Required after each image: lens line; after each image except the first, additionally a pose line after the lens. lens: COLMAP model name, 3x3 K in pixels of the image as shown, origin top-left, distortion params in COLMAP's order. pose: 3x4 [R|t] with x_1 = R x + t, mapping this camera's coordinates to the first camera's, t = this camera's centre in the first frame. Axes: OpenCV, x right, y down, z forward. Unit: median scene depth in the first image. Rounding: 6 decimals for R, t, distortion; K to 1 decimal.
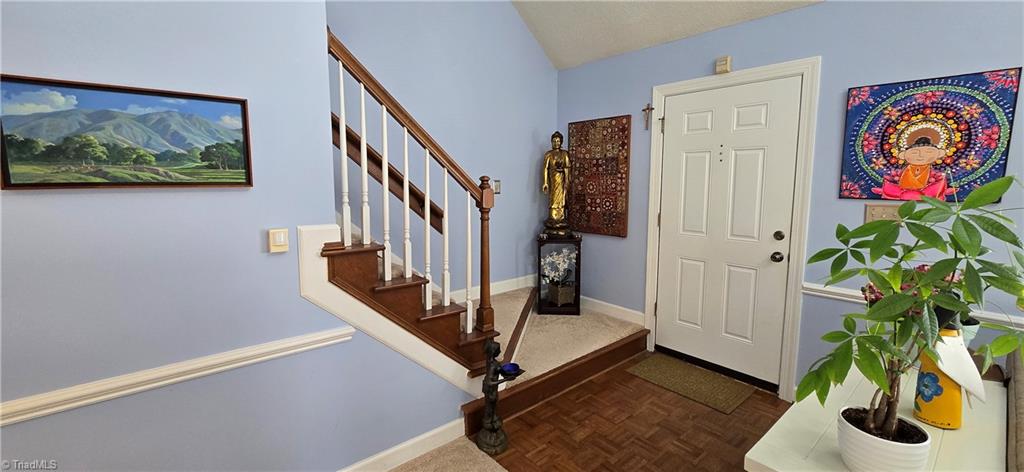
lens RADIAL K [[424.9, 0, 511.0], [0, 424.9, 223.9], [0, 0, 1]] dist [0.000170, 0.000402]
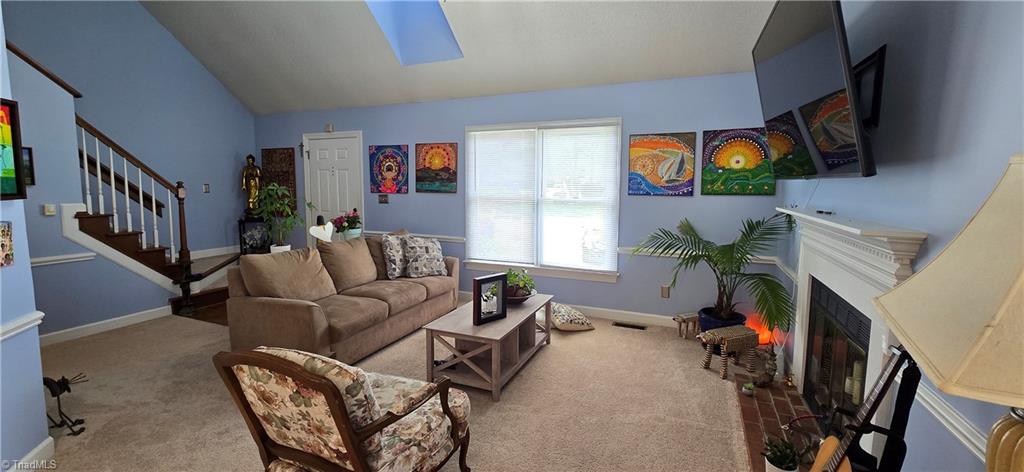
lens RADIAL K [[424.9, 0, 511.0], [0, 424.9, 223.9], [0, 0, 1]] dist [0.000170, 0.000402]
pose [[0.898754, -0.034503, 0.437094, 0.470037], [0.040841, 0.999153, -0.005106, 0.163172], [-0.436548, 0.022441, 0.899401, -1.496191]]
